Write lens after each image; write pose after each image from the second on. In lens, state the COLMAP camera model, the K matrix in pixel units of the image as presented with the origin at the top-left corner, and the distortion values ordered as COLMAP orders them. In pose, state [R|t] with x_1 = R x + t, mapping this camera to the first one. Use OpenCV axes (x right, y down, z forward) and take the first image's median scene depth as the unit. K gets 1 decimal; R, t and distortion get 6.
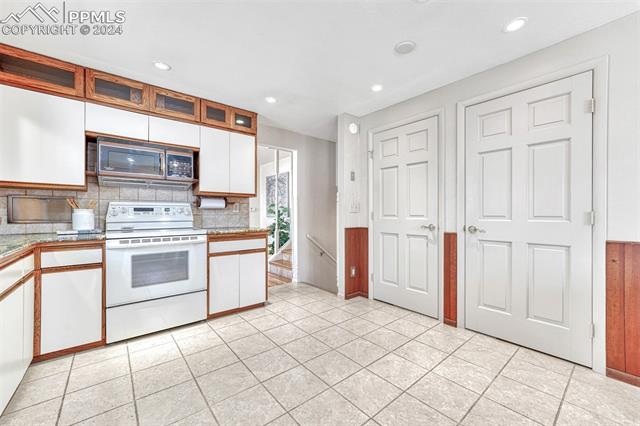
lens RADIAL K [[258.2, 0, 320.0], [0, 258.2, 213.0], [0, 0, 1]] dist [-0.000312, 0.000023]
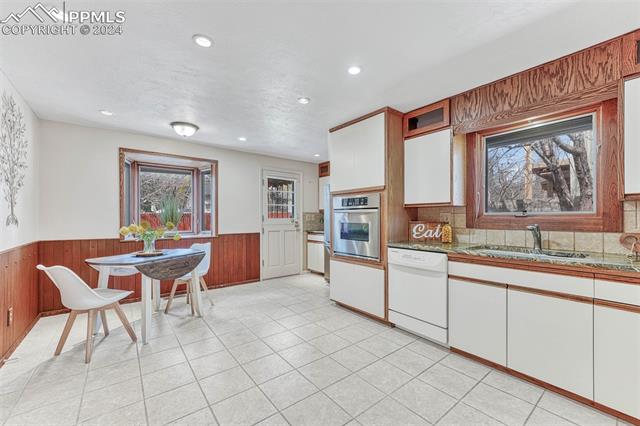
lens RADIAL K [[258.2, 0, 320.0], [0, 258.2, 213.0], [0, 0, 1]] dist [-0.000312, 0.000023]
pose [[-0.999290, 0.003383, 0.037515, -0.118554], [0.002645, 0.999802, -0.019715, -0.041420], [-0.037575, -0.019601, -0.999102, 1.555041]]
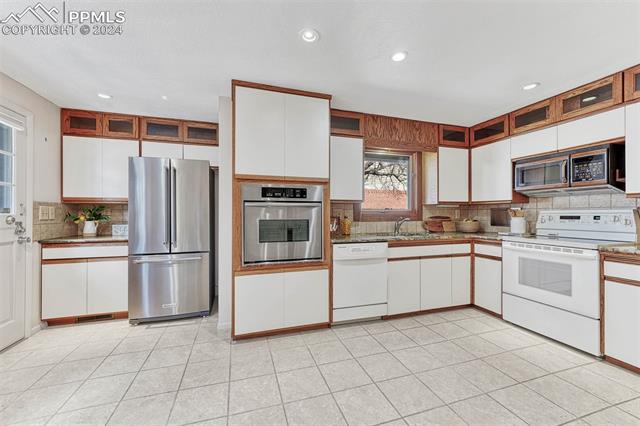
lens RADIAL K [[258.2, 0, 320.0], [0, 258.2, 213.0], [0, 0, 1]] dist [-0.000312, 0.000023]
pose [[-0.379516, -0.003807, -0.925177, 0.768434], [0.002511, 0.999984, -0.005145, -0.036413], [0.925182, -0.004275, -0.379500, 0.632342]]
